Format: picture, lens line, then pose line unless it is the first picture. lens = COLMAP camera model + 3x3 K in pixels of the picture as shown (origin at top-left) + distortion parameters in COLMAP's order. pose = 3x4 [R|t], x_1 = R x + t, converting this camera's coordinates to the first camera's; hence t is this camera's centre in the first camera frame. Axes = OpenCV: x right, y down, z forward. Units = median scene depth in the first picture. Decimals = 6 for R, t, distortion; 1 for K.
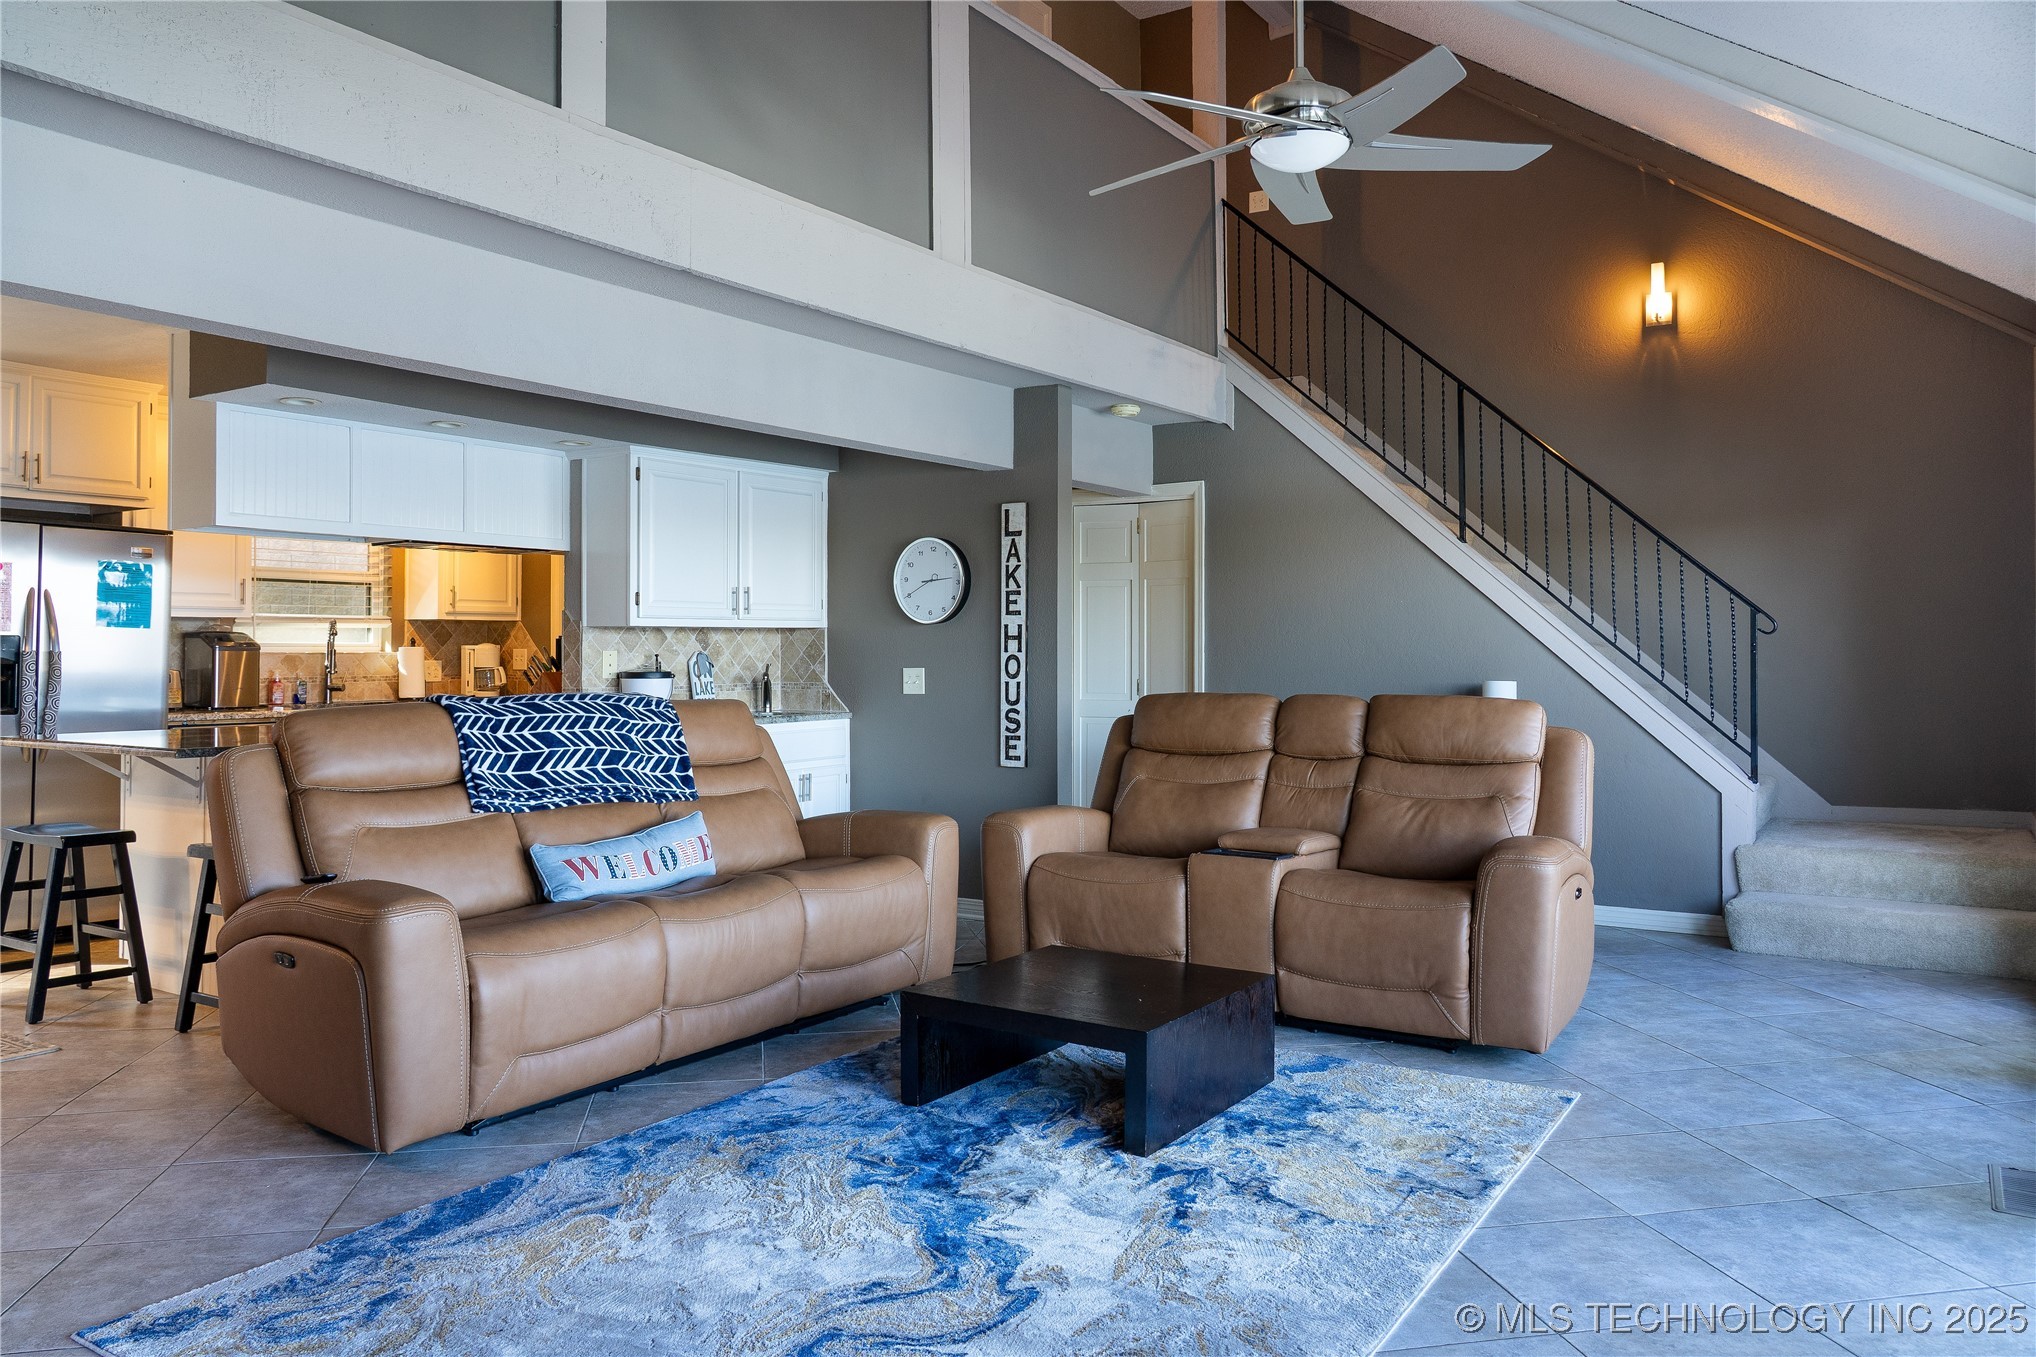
lens RADIAL K [[1437.5, 0, 1018.3], [0, 1437.5, 629.7], [0, 0, 1]] dist [-0.004297, 0.001214]
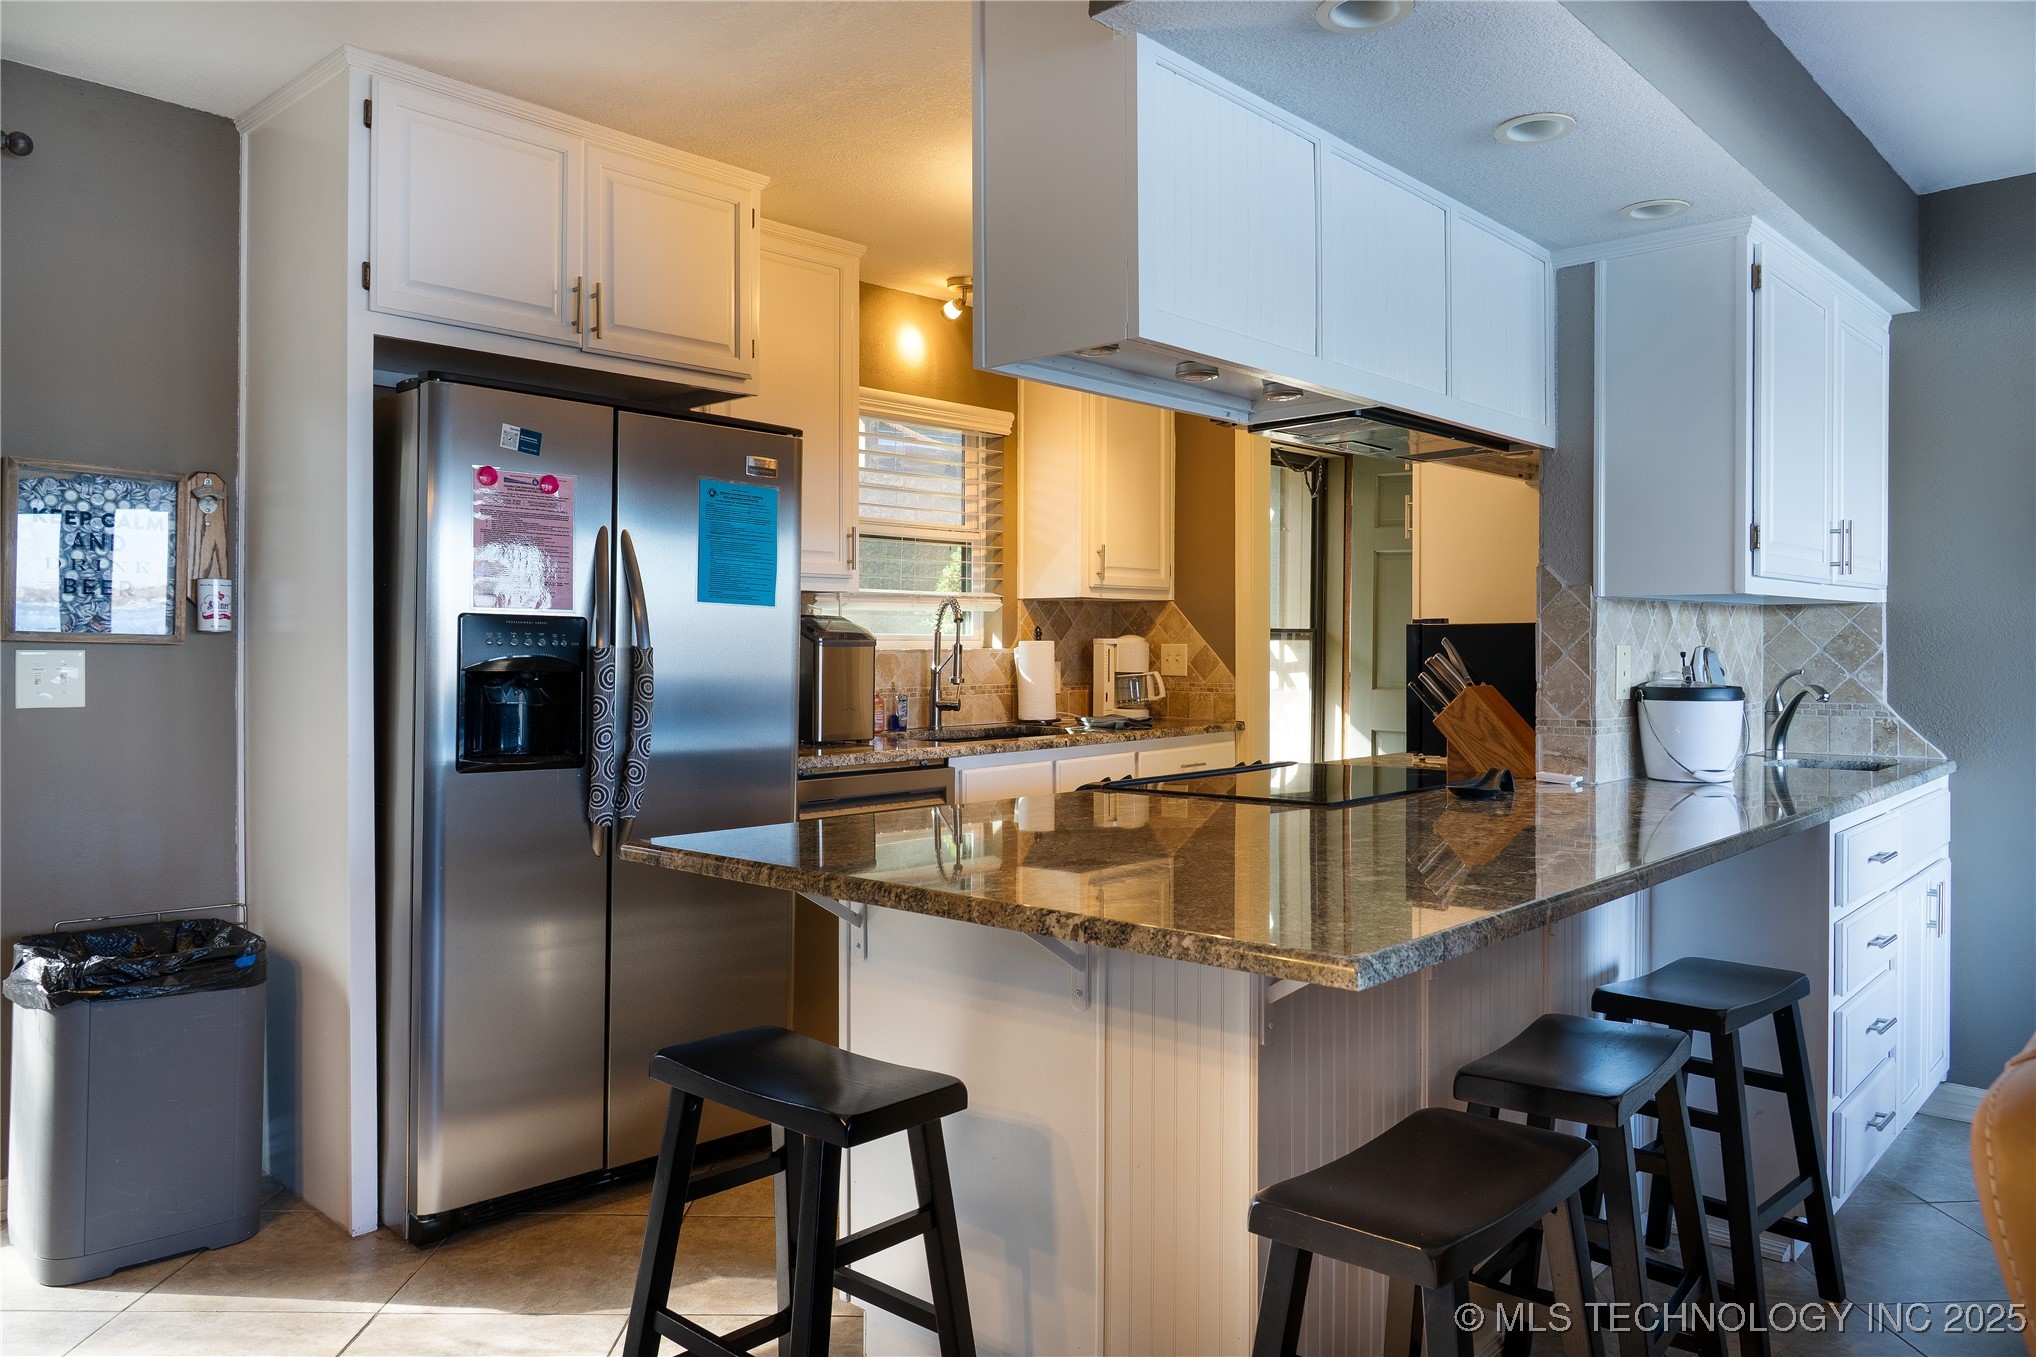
lens RADIAL K [[1437.5, 0, 1018.3], [0, 1437.5, 629.7], [0, 0, 1]] dist [-0.004297, 0.001214]
pose [[0.986499, -0.003496, -0.163733, -0.341165], [0.003914, 0.999990, 0.002236, 0.005842], [0.163723, -0.002847, 0.986502, 0.382182]]
